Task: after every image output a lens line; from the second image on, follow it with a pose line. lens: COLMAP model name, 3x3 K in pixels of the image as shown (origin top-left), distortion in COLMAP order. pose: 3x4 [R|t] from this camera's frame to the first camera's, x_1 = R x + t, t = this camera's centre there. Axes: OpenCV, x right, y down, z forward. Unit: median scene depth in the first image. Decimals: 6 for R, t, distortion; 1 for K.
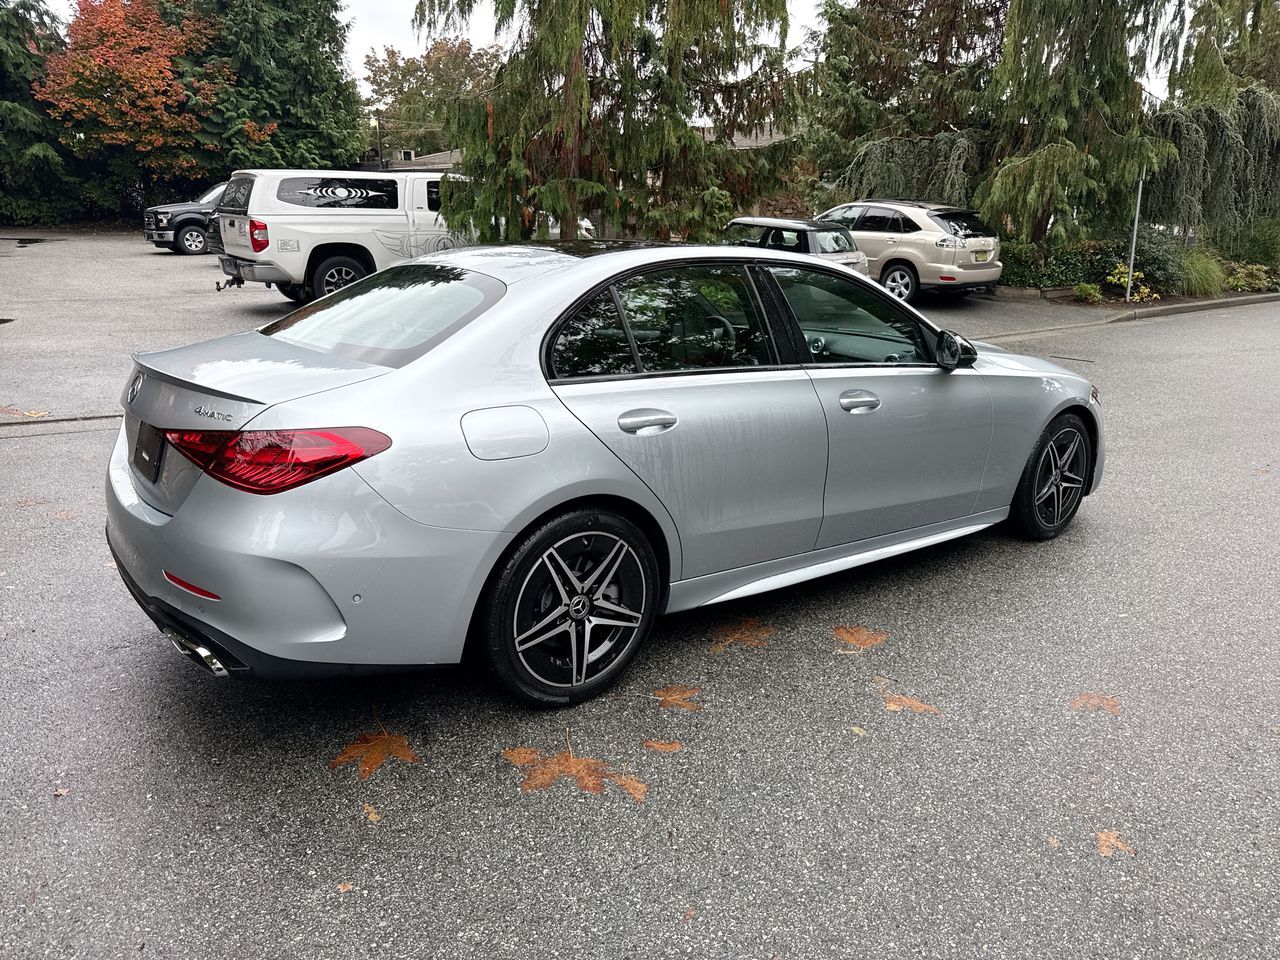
lens RADIAL K [[907.7, 0, 633.8], [0, 907.7, 478.7], [0, 0, 1]] dist [0.024875, -0.029250]
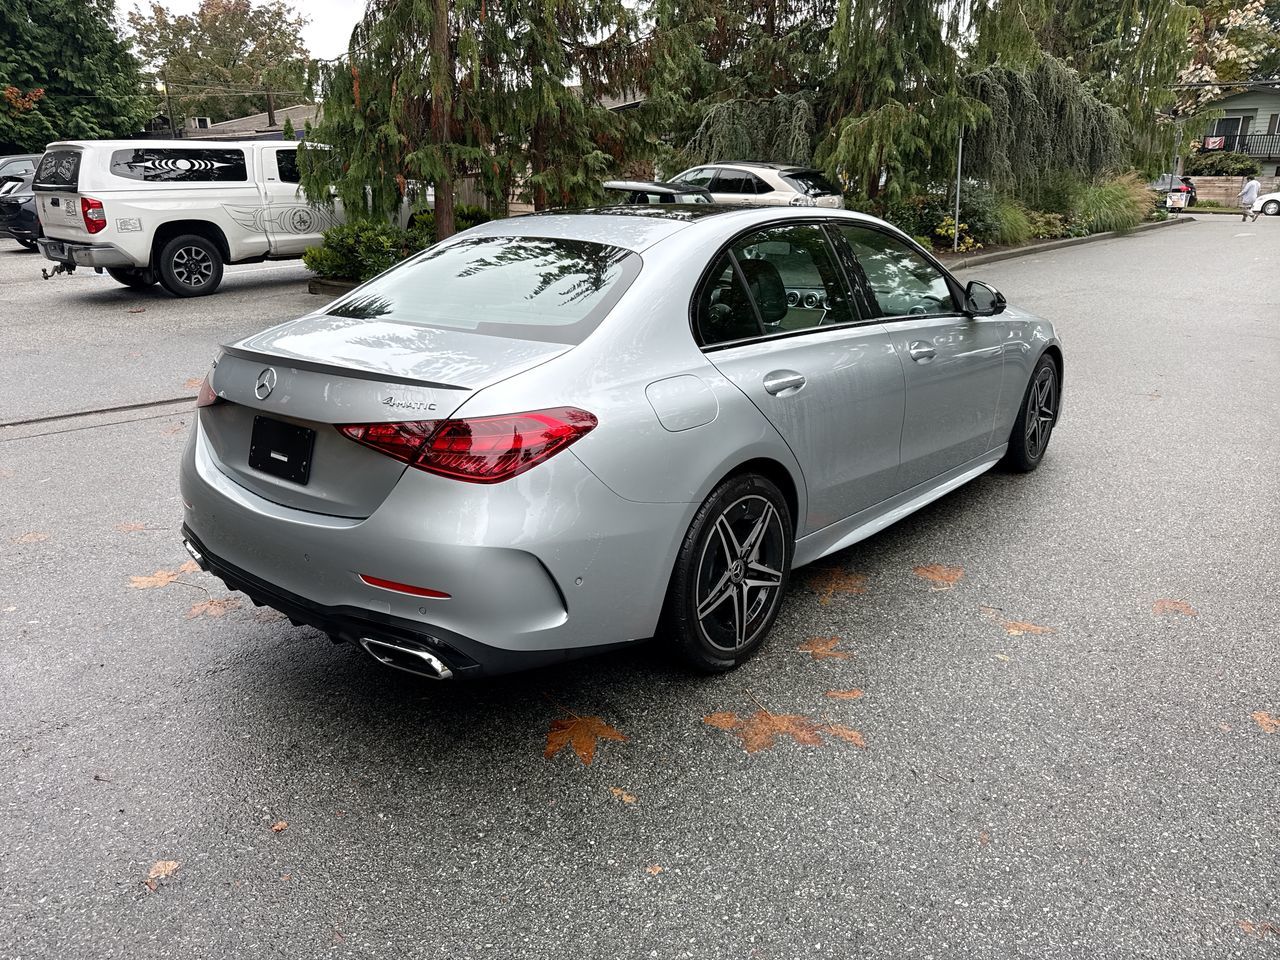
lens RADIAL K [[907.7, 0, 633.8], [0, 907.7, 478.7], [0, 0, 1]] dist [0.024875, -0.029250]
pose [[0.977315, -0.087521, 0.192860, -0.068202], [0.080788, 0.995824, 0.042520, -0.002468], [-0.195776, -0.025975, 0.980305, 0.006529]]
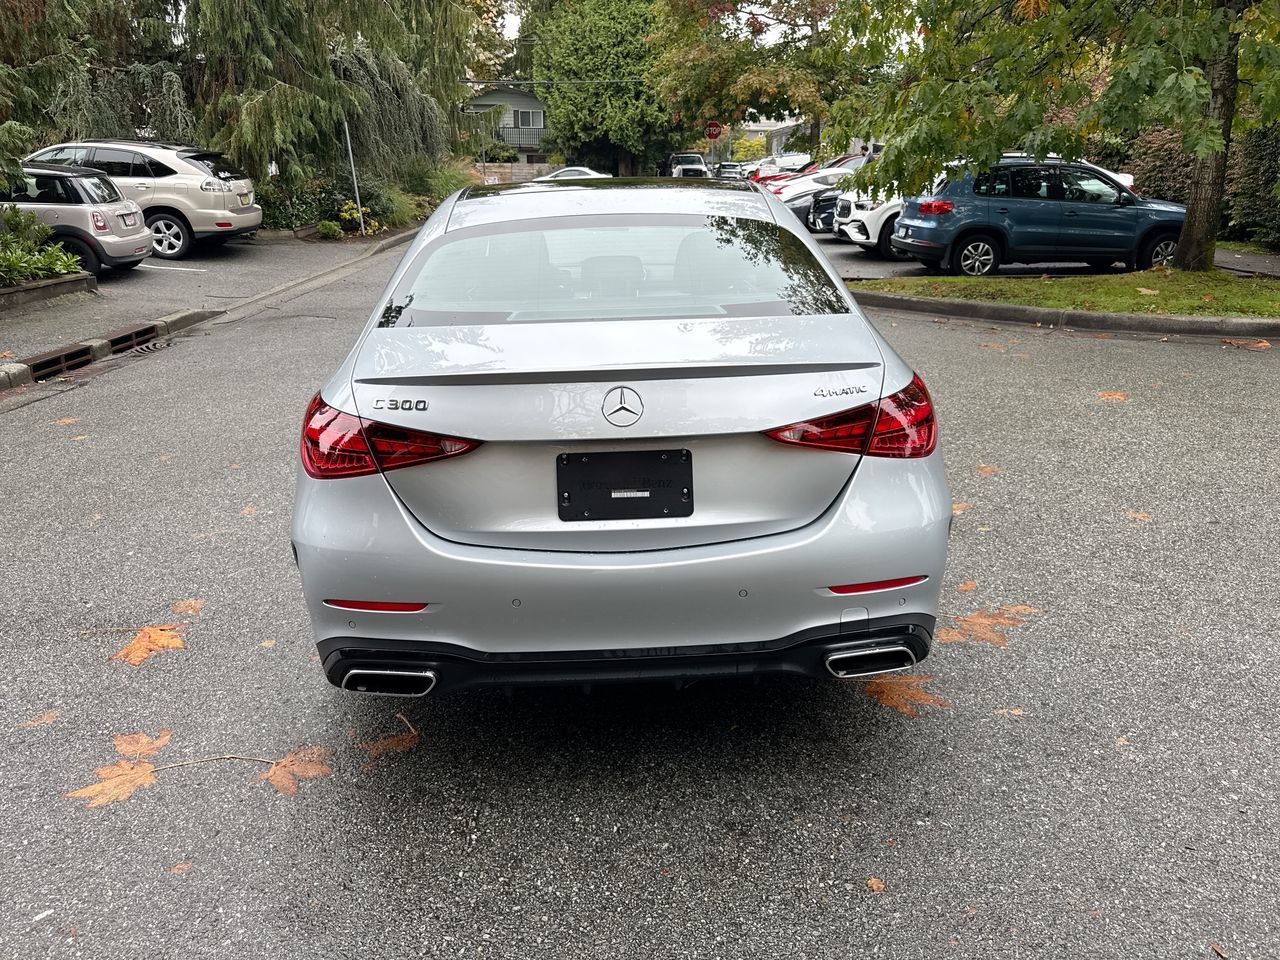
lens RADIAL K [[907.7, 0, 633.8], [0, 907.7, 478.7], [0, 0, 1]] dist [0.024875, -0.029250]
pose [[0.575643, -0.286166, 0.765992, -0.202374], [0.241448, 0.954479, 0.175135, -0.030404], [-0.781242, 0.084133, 0.618533, 0.102599]]
